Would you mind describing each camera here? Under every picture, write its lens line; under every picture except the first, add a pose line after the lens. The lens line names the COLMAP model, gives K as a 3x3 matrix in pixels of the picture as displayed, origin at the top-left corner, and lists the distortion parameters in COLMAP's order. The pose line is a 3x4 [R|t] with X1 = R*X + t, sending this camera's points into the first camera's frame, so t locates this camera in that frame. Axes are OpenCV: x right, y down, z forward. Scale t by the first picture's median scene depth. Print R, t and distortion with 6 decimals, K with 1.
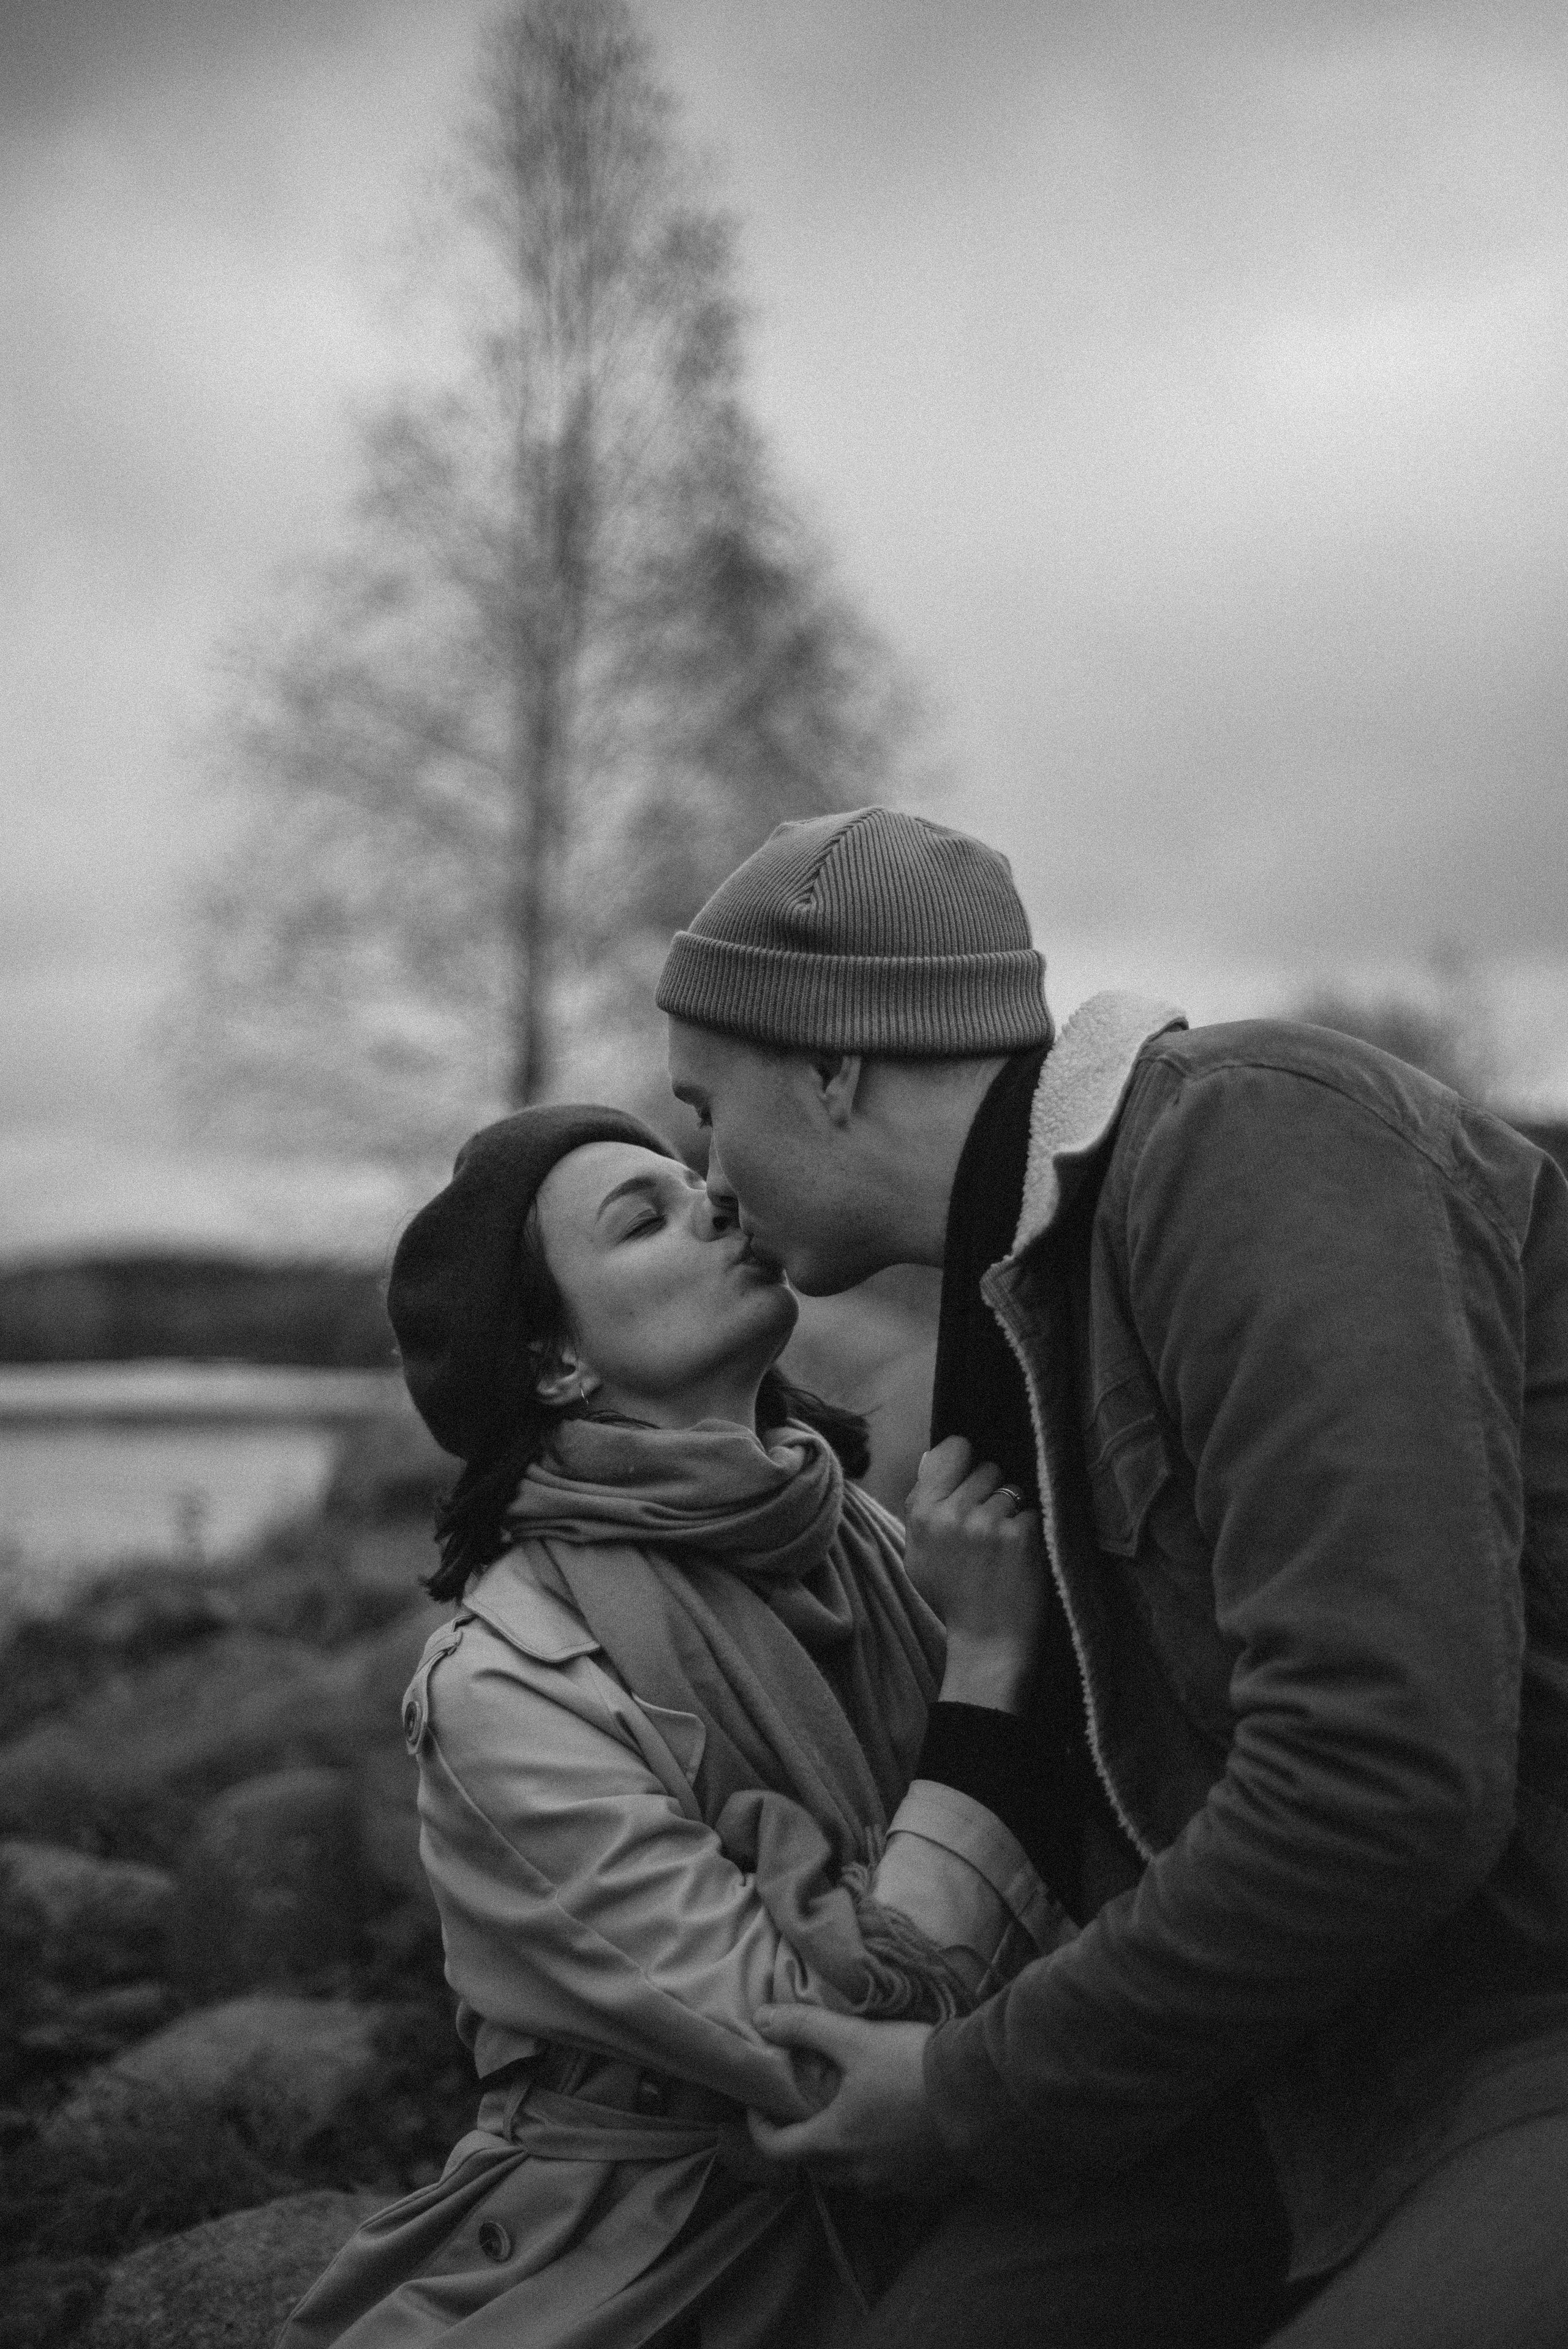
lens RADIAL K [[3520.5, 0, 784.0], [0, 3520.5, 1174.5], [0, 0, 1]] dist [0.071237, -0.168696]
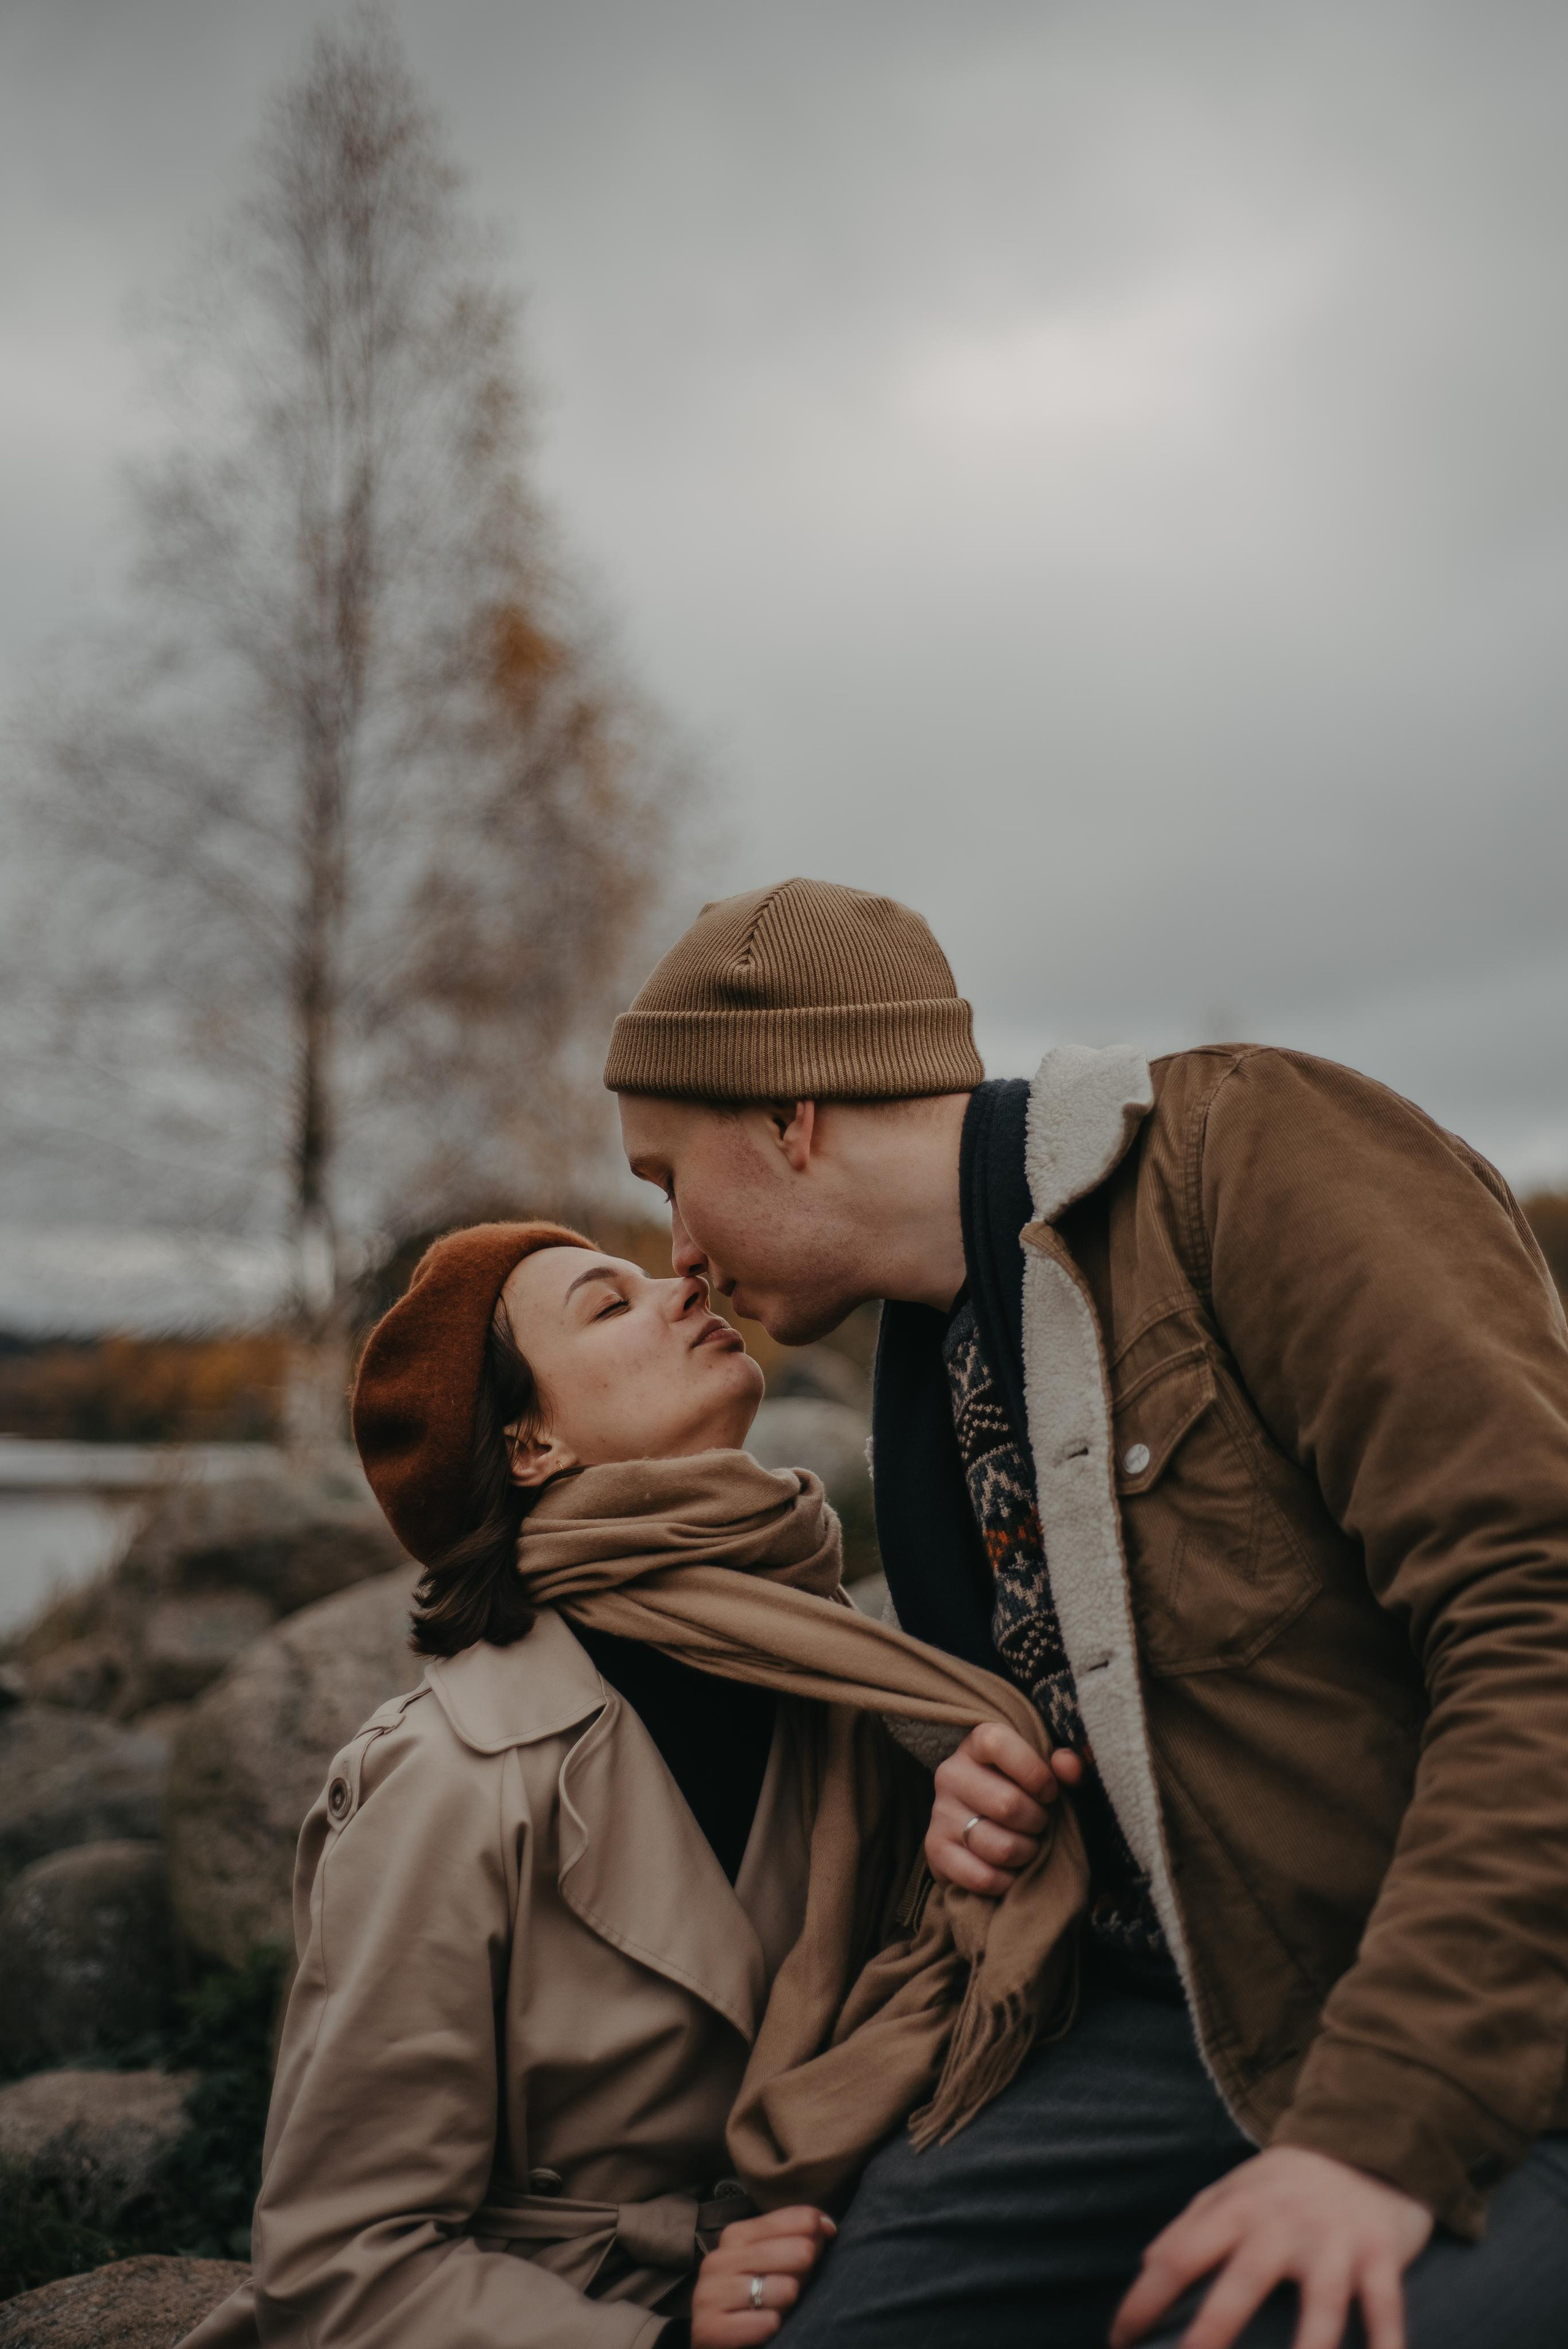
lens RADIAL K [[3520.5, 0, 784.0], [0, 3520.5, 1174.5], [0, 0, 1]] dist [0.071237, -0.168696]
pose [[0.998026, -0.001643, 0.062773, -0.002028], [0.002894, 0.999799, -0.019839, 0.000311], [-0.062728, 0.019981, 0.997831, -0.002429]]
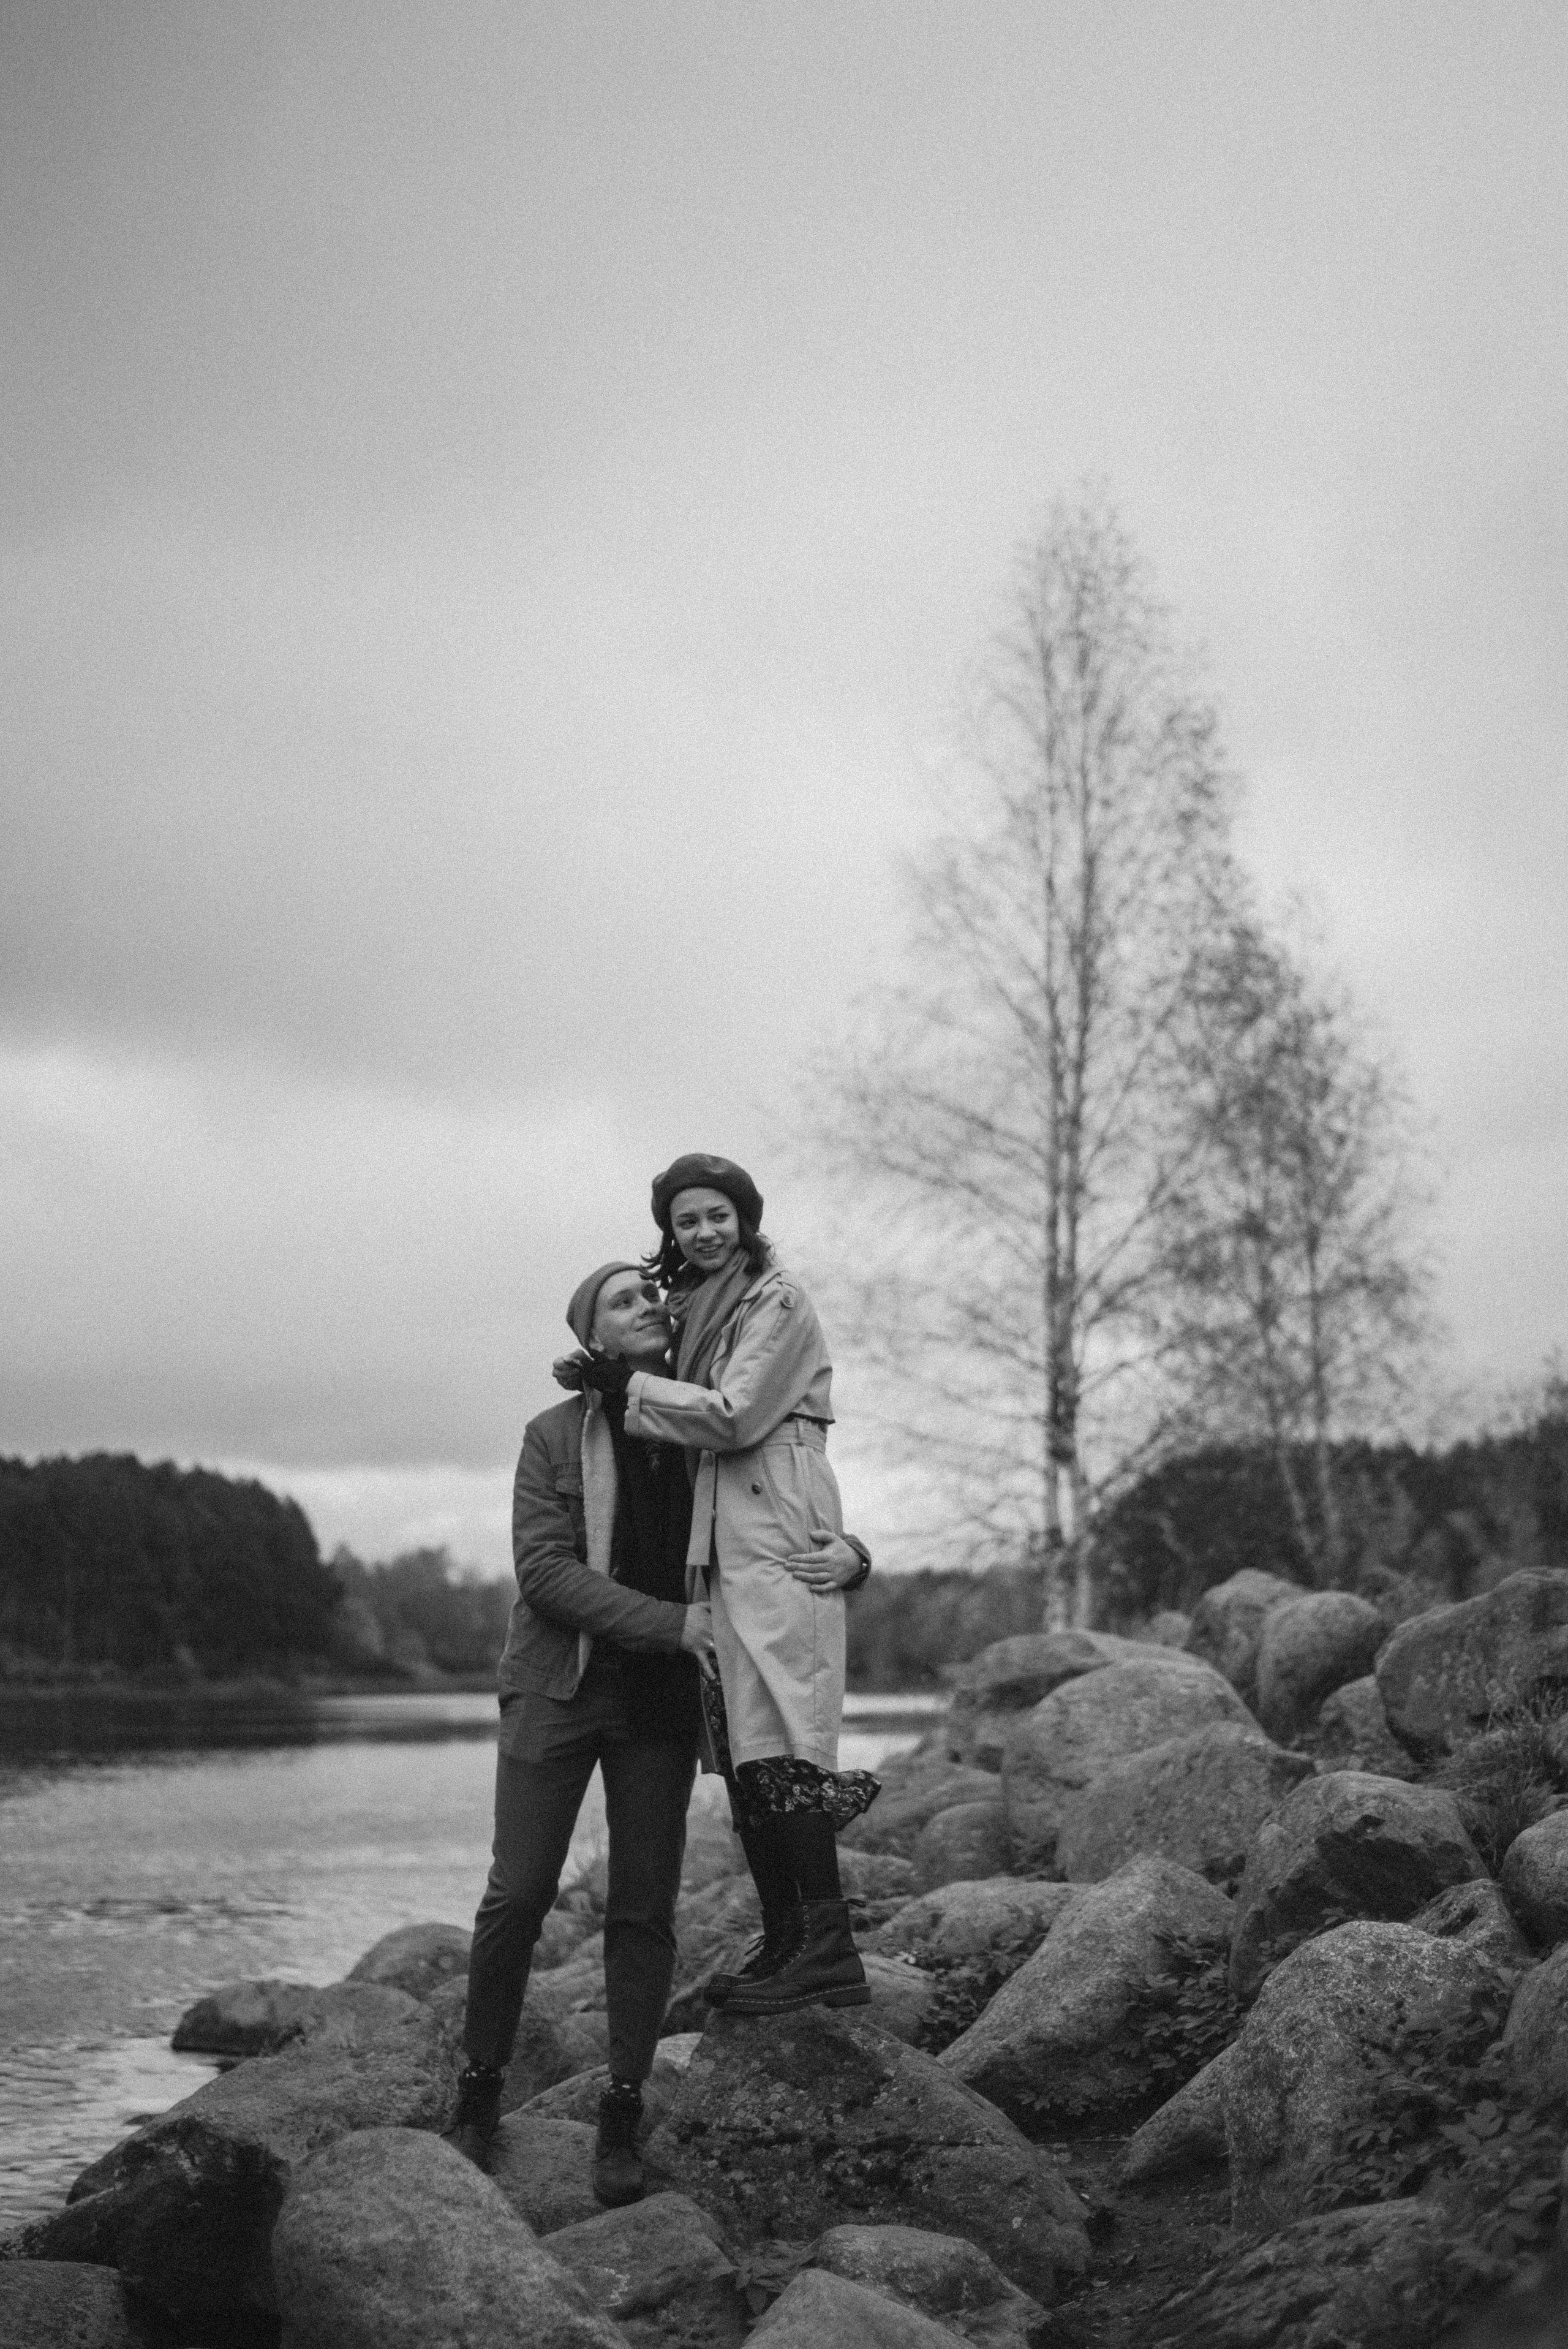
lens RADIAL K [[3520.5, 0, 784.0], [0, 3520.5, 1174.5], [0, 0, 1]] dist [0.071237, -0.168696]
pose [[0.988793, -0.026860, -0.146855, 0.014875], [0.013800, 0.995915, -0.089237, -0.002904], [0.148652, 0.086211, 0.985125, -0.242758]]
